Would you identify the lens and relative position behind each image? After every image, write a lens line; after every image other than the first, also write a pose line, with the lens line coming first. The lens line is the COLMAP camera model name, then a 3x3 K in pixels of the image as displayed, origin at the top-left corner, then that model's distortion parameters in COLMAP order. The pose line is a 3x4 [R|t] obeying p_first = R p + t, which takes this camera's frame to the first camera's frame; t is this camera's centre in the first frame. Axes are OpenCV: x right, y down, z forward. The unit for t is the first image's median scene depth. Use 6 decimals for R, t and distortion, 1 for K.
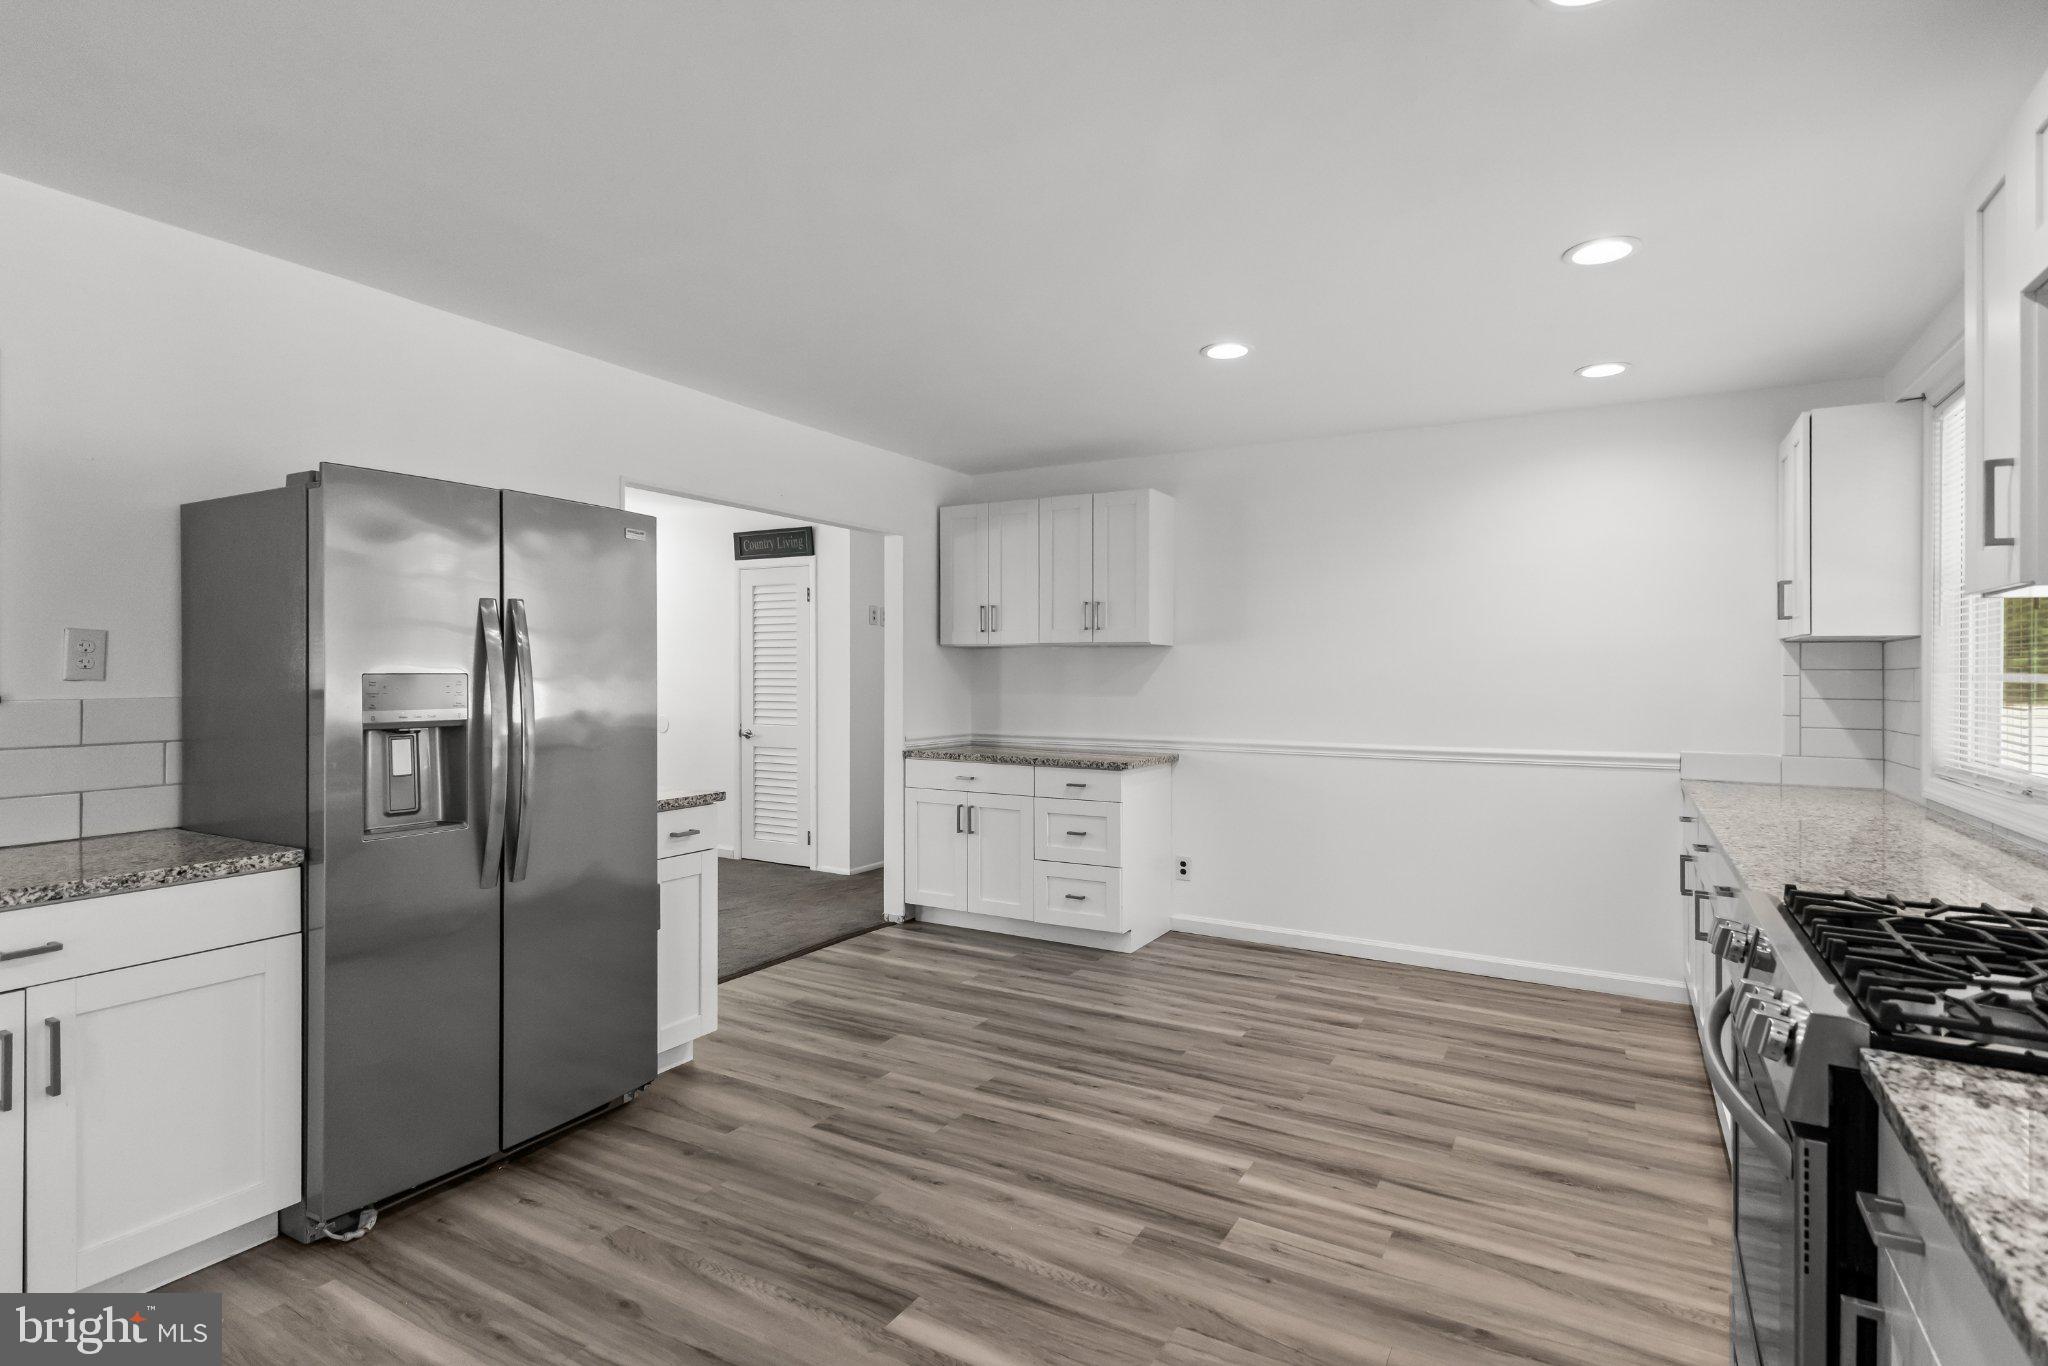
lens RADIAL K [[1014.5, 0, 1030.3], [0, 1014.5, 669.0], [0, 0, 1]] dist [0.004880, 0.000095]
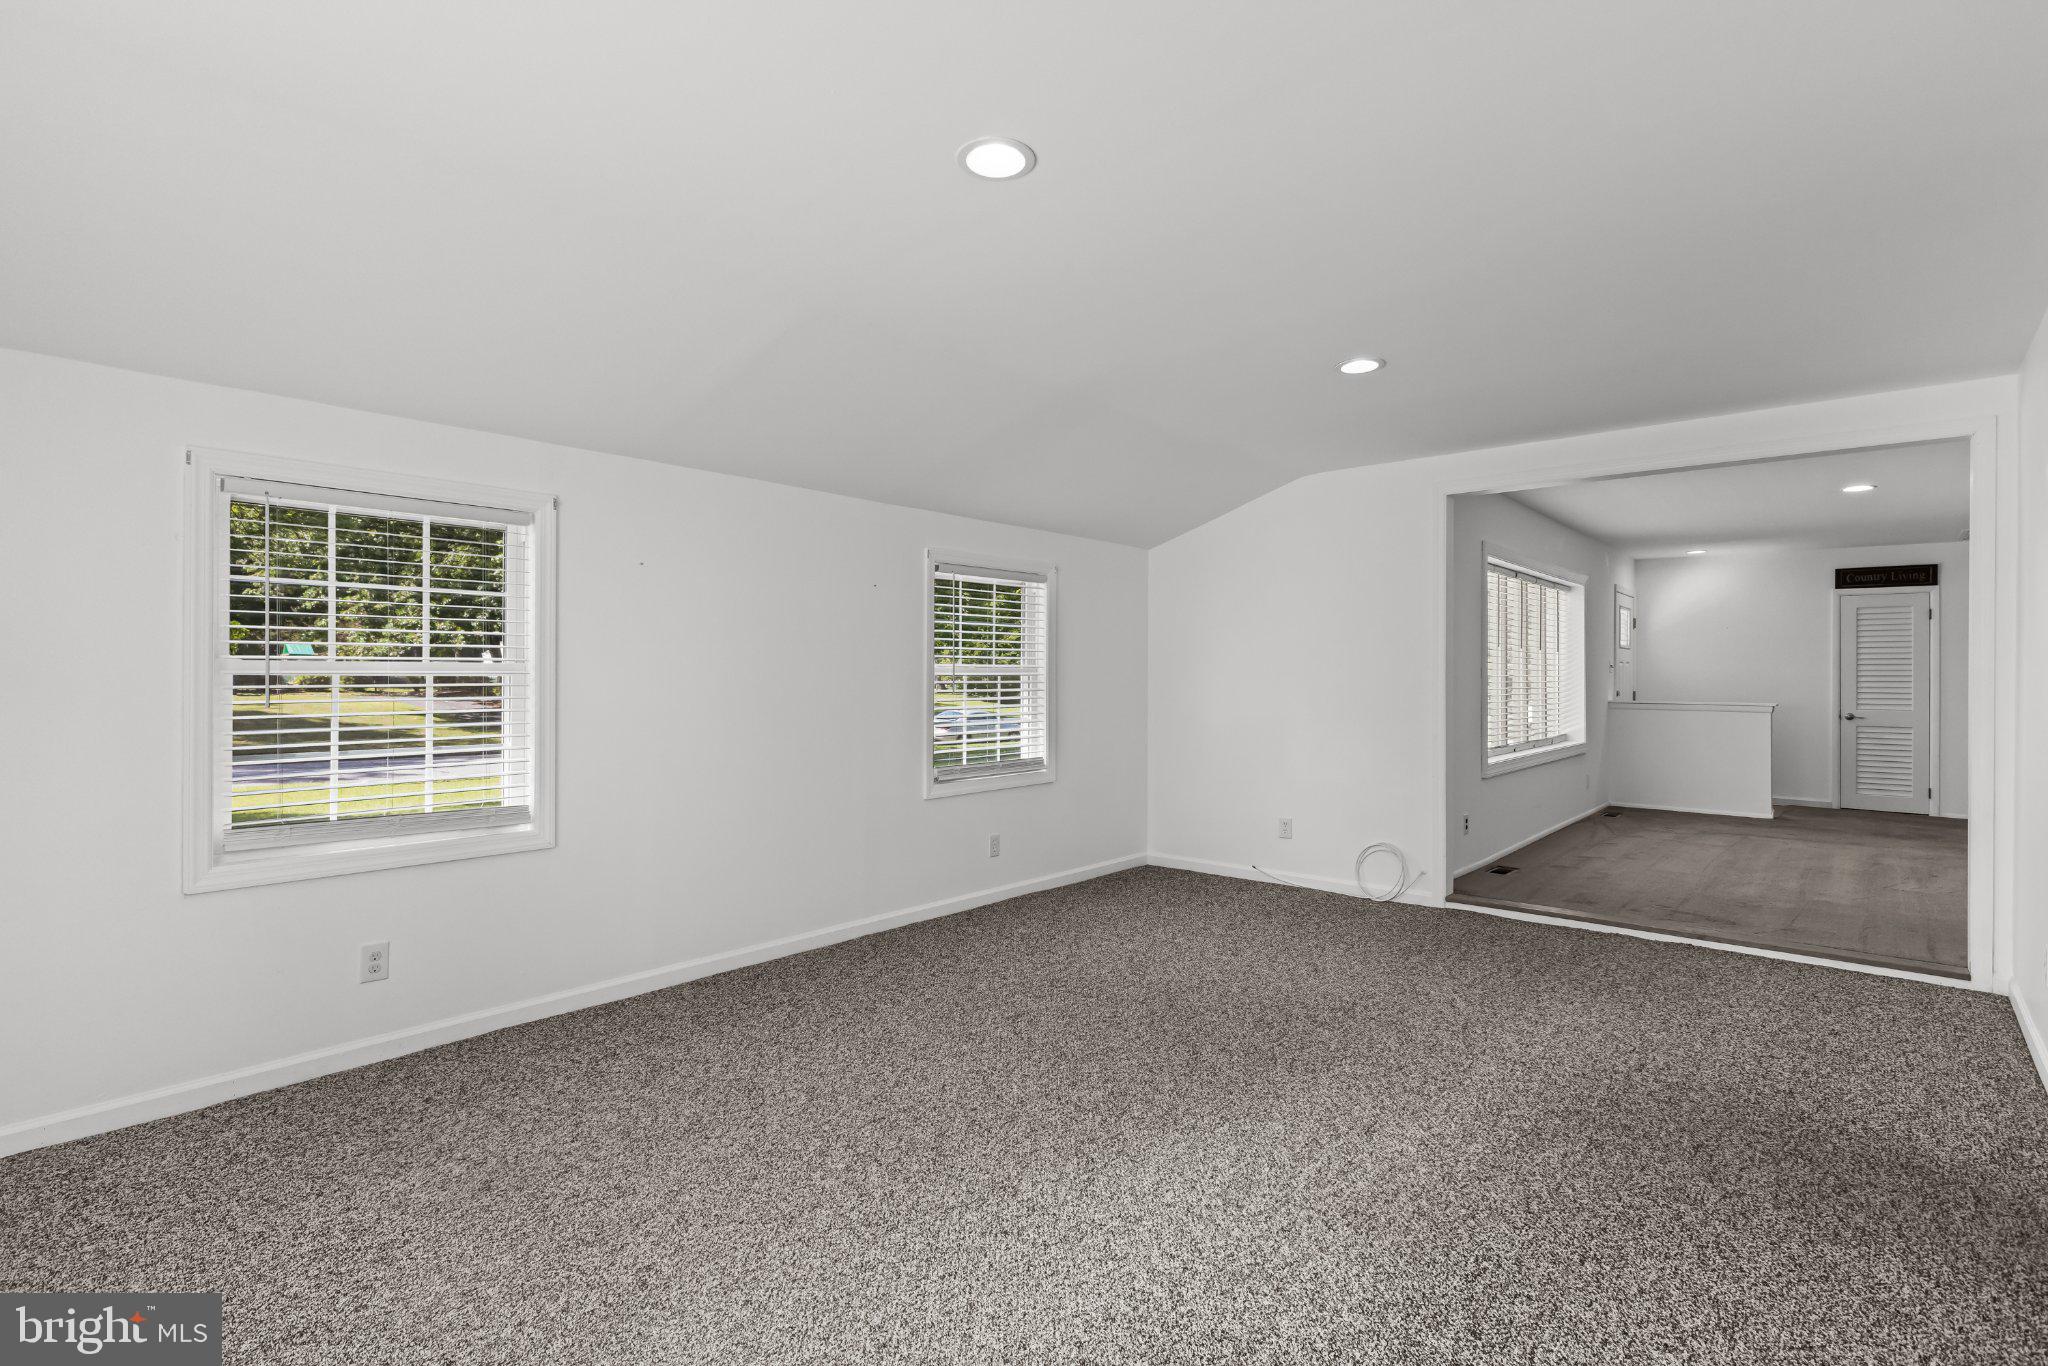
lens RADIAL K [[989.0, 0, 1024.0], [0, 989.0, 683.0], [0, 0, 1]] dist [-0.000285, 0.000008]
pose [[0.982940, 0.000907, -0.183922, -1.531724], [0.000003, 0.999988, 0.004950, 0.016719], [0.183924, -0.004867, 0.982928, -0.686656]]
